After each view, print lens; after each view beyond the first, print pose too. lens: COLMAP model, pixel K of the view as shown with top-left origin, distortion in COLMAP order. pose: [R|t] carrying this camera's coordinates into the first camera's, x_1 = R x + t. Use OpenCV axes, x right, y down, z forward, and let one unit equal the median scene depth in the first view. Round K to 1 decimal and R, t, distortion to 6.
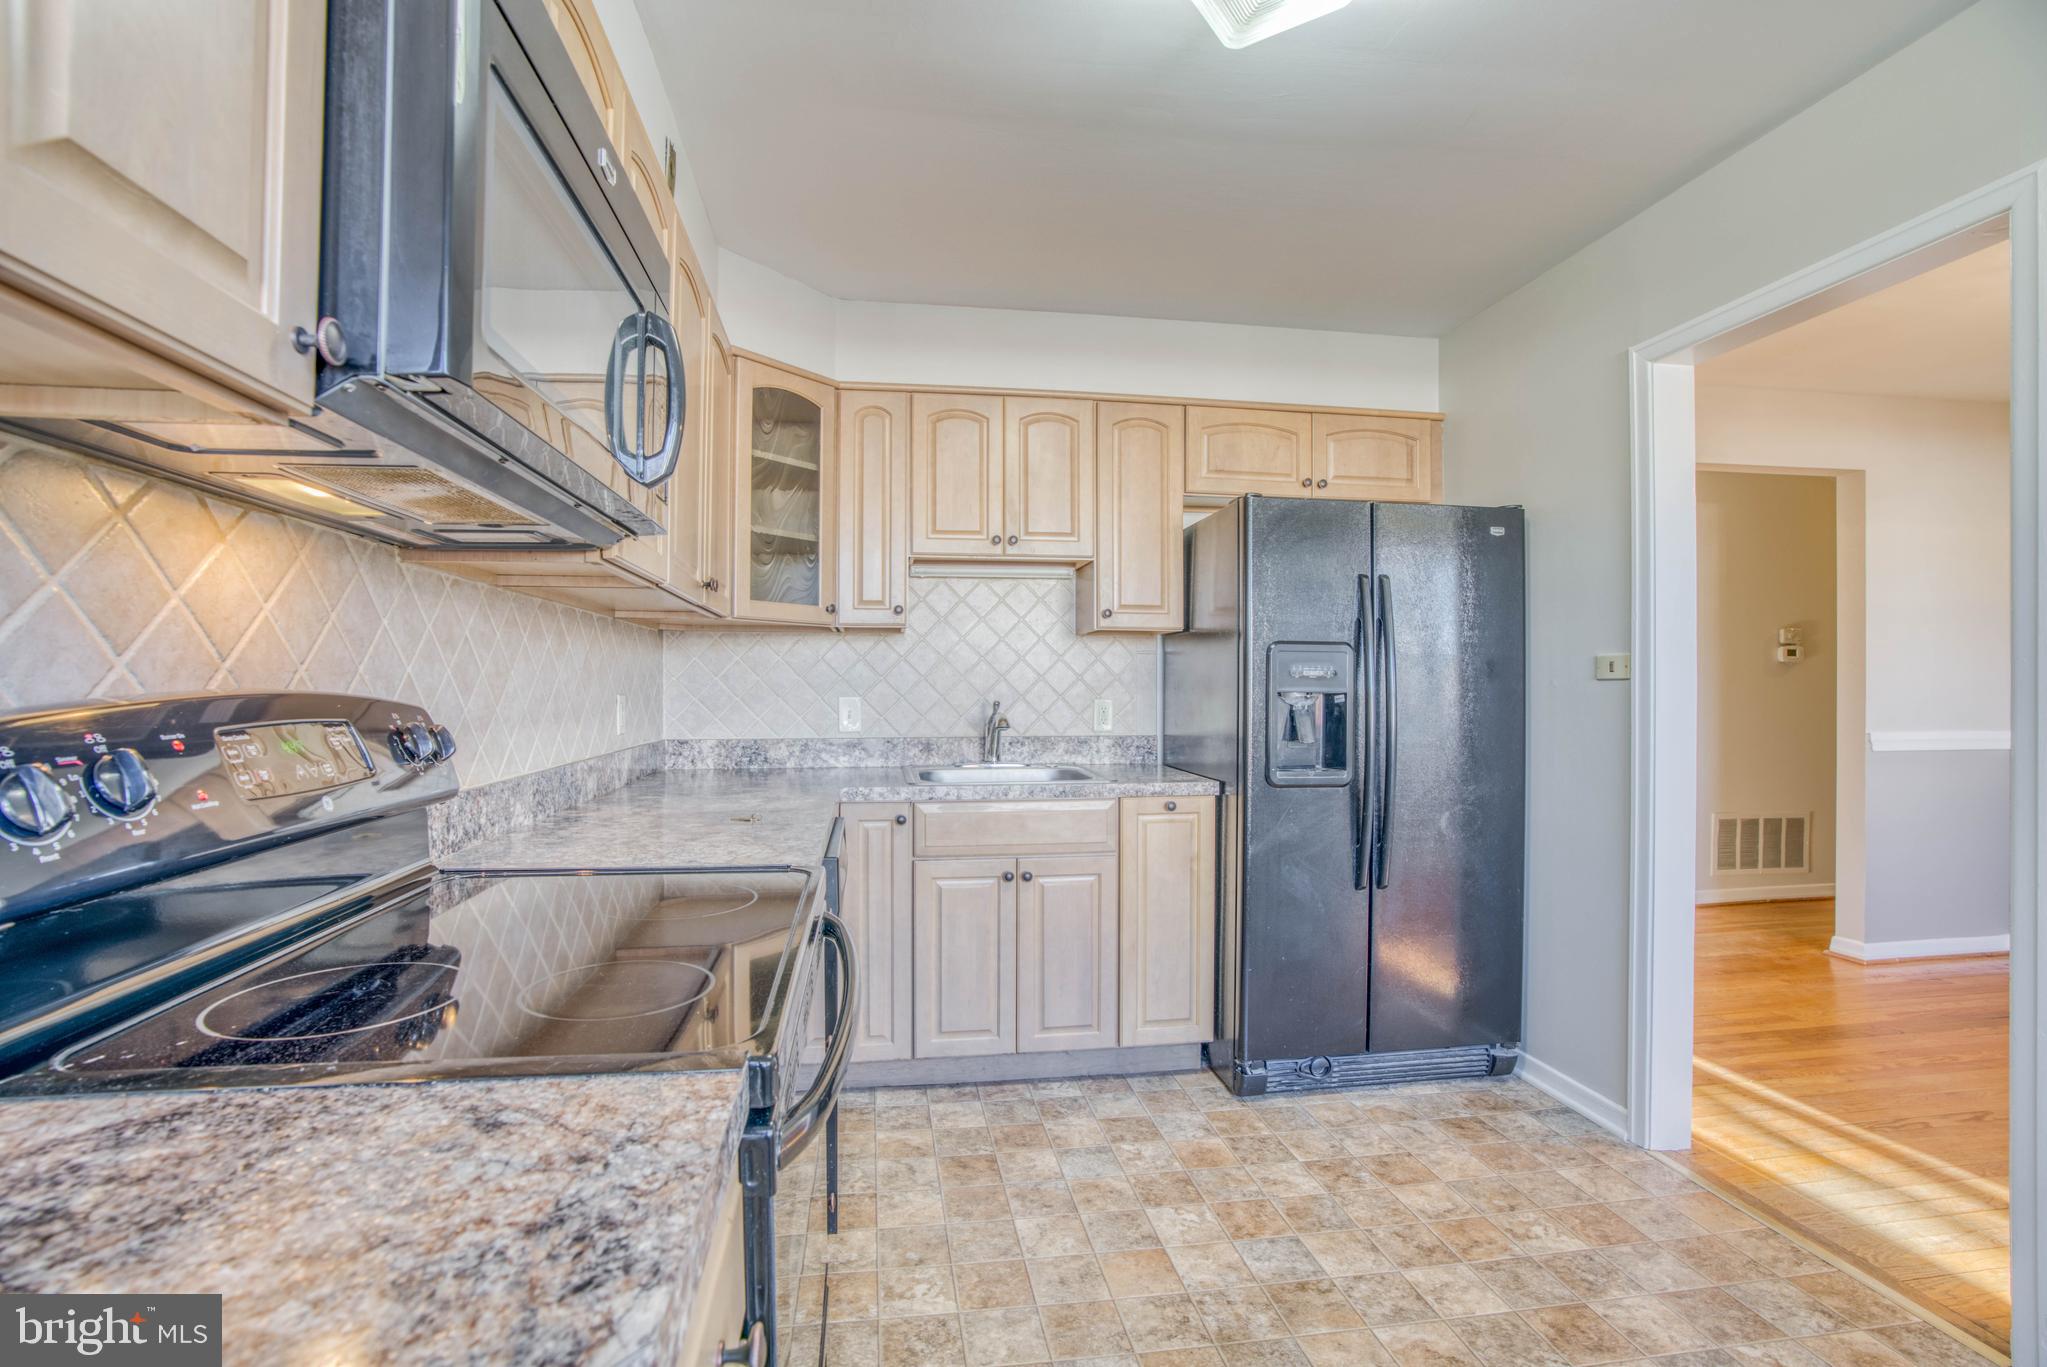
lens RADIAL K [[936.6, 0, 1001.7], [0, 936.6, 689.5], [0, 0, 1]] dist [-0.067353, 0.024183]
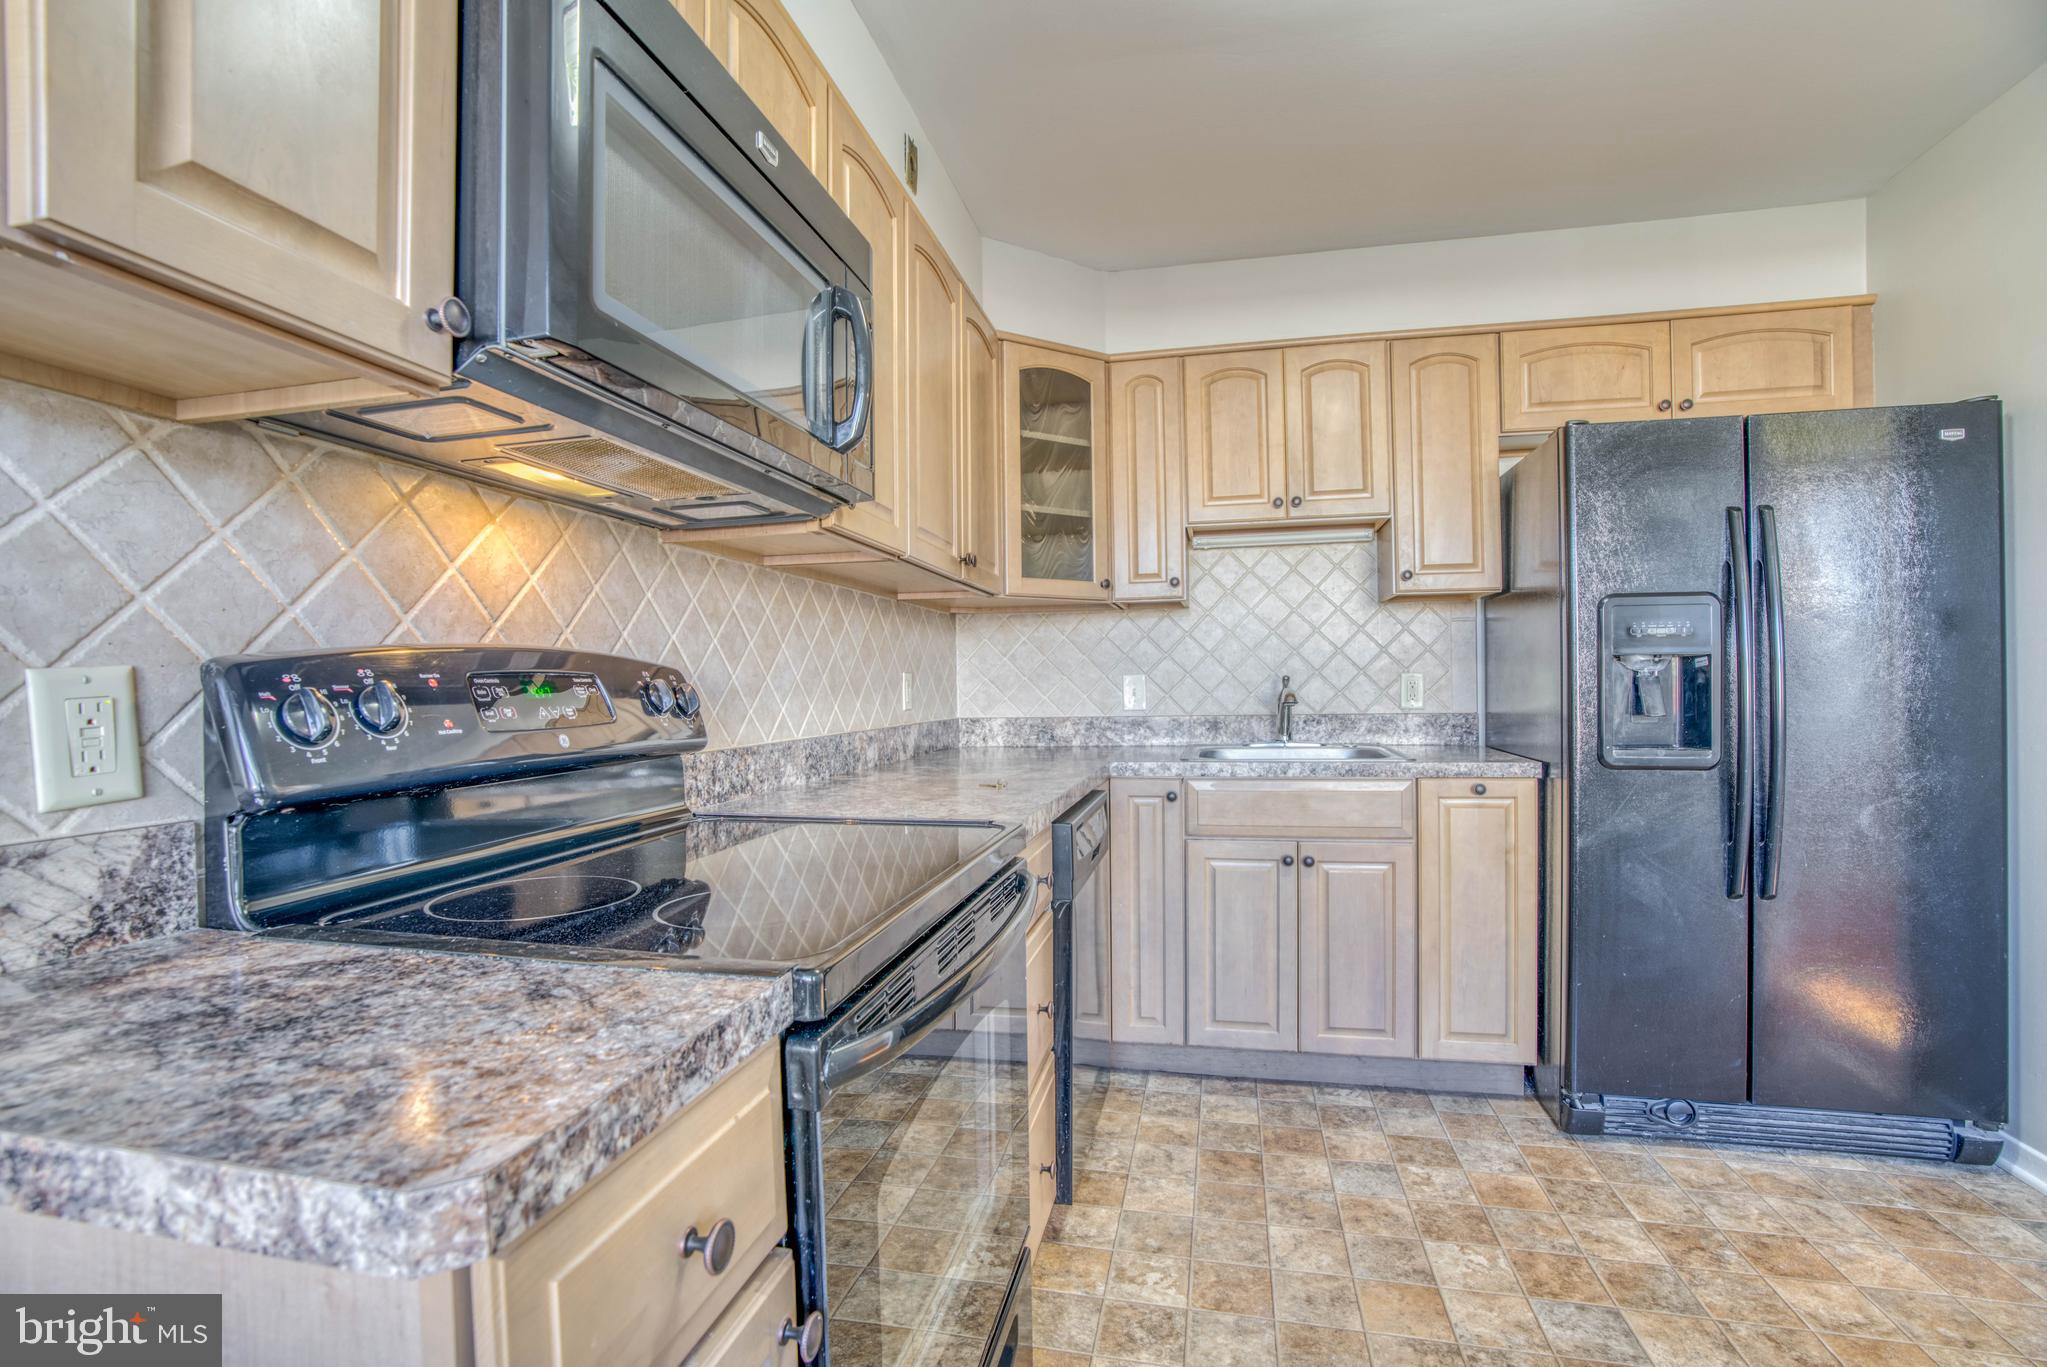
lens RADIAL K [[936.6, 0, 1002.0], [0, 936.6, 690.0], [0, 0, 1]] dist [-0.067353, 0.024183]
pose [[0.931557, -0.012182, -0.363392, 0.080474], [0.013784, 0.999903, 0.001815, 0.024753], [0.363334, -0.006700, 0.931635, 0.036648]]
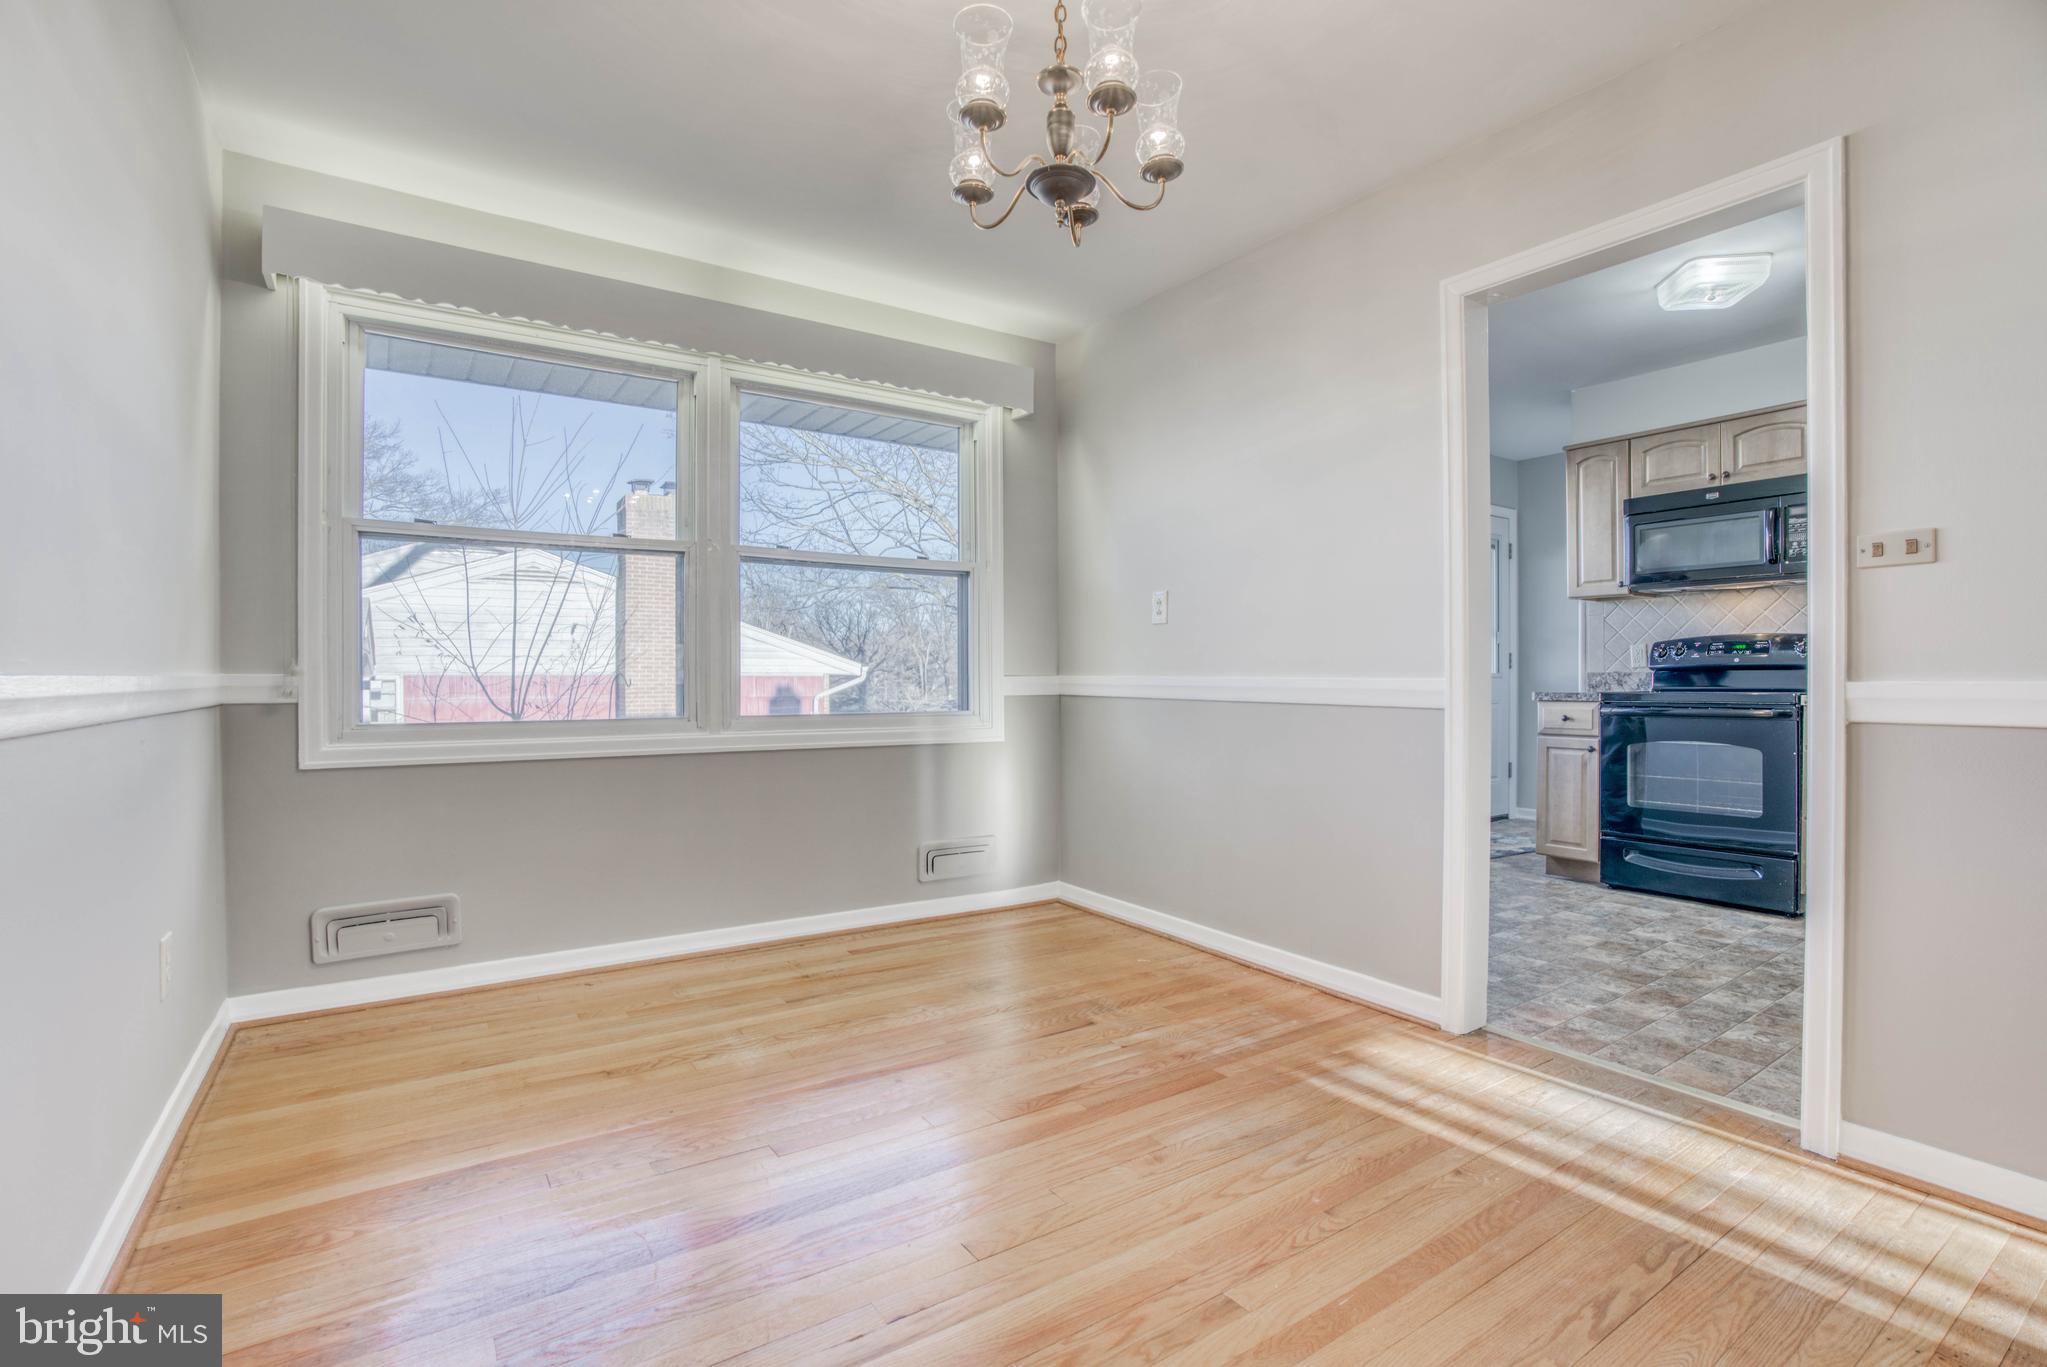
lens RADIAL K [[936.6, 0, 1004.7], [0, 936.6, 678.0], [0, 0, 1]] dist [-0.067353, 0.024183]
pose [[-0.901024, -0.002269, -0.433764, 1.539589], [-0.003530, 0.999992, 0.002103, 0.078865], [0.433755, 0.003426, -0.901024, 1.234659]]
